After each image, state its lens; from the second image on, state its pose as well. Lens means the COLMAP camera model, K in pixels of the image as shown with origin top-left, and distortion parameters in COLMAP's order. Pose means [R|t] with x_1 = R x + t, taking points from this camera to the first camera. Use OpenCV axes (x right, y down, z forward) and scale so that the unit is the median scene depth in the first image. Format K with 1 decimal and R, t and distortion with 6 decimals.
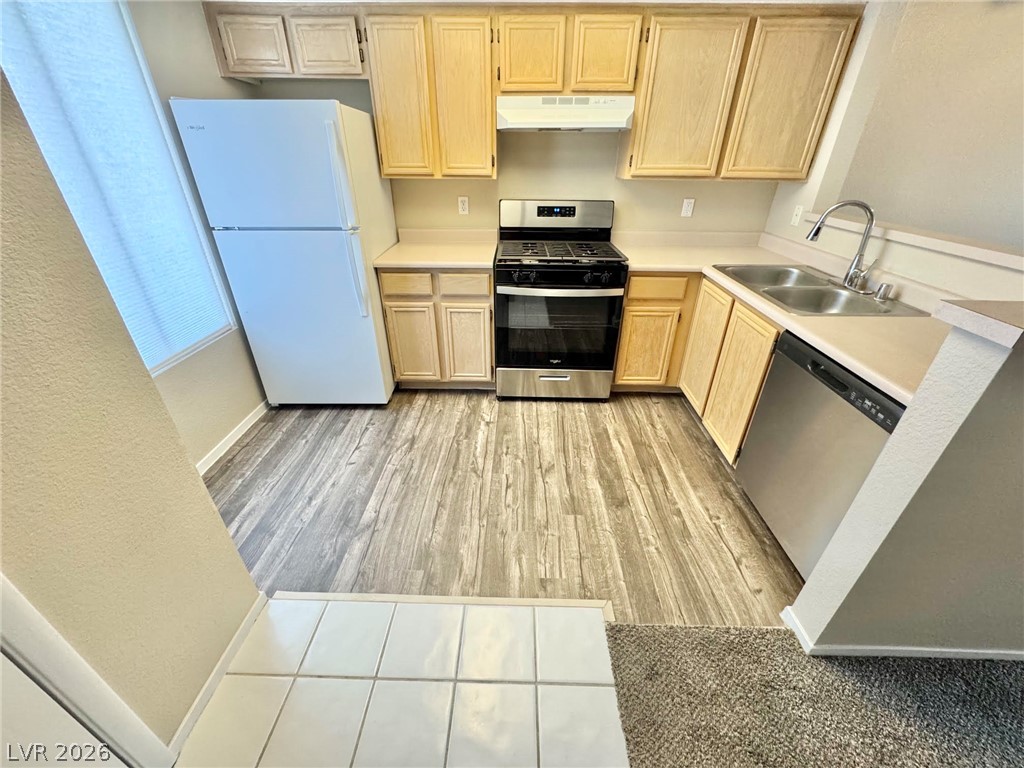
lens RADIAL K [[405.6, 0, 513.2], [0, 405.6, 385.1], [0, 0, 1]] dist [-0.011841, -0.000238]
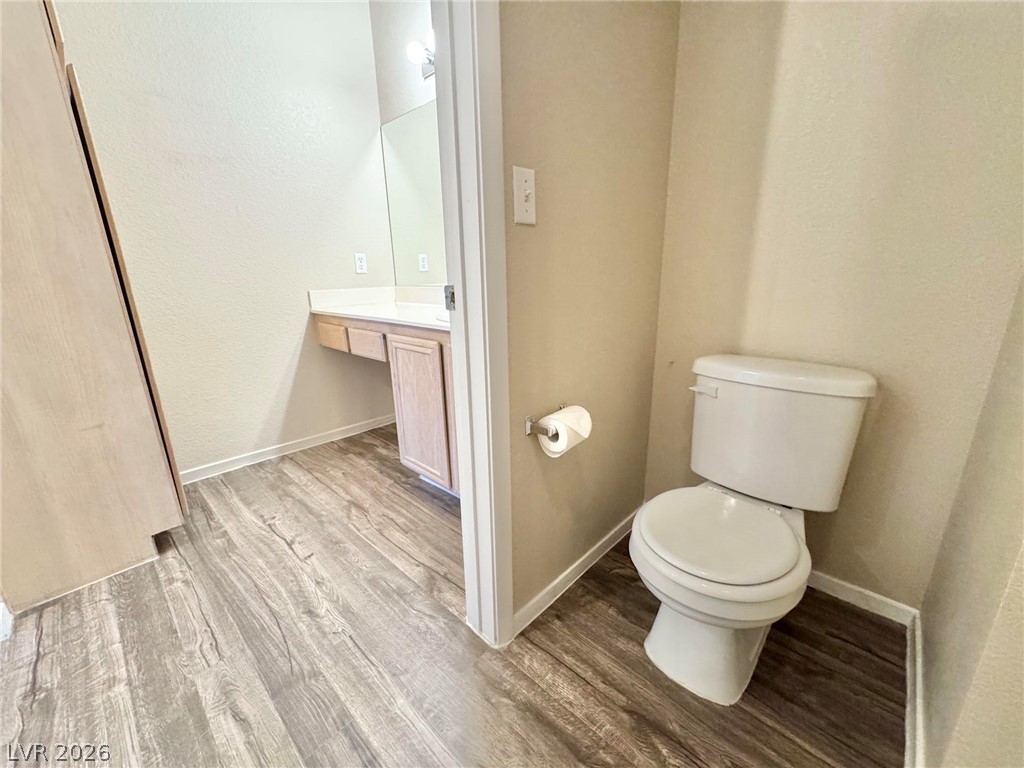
lens RADIAL K [[405.6, 0, 509.9], [0, 405.6, 384.8], [0, 0, 1]] dist [-0.011841, -0.000238]
pose [[0.662012, -0.211523, 0.719026, -0.618533], [0.383334, 0.919934, -0.082313, 0.117701], [-0.644046, 0.330120, 0.690091, 0.231878]]
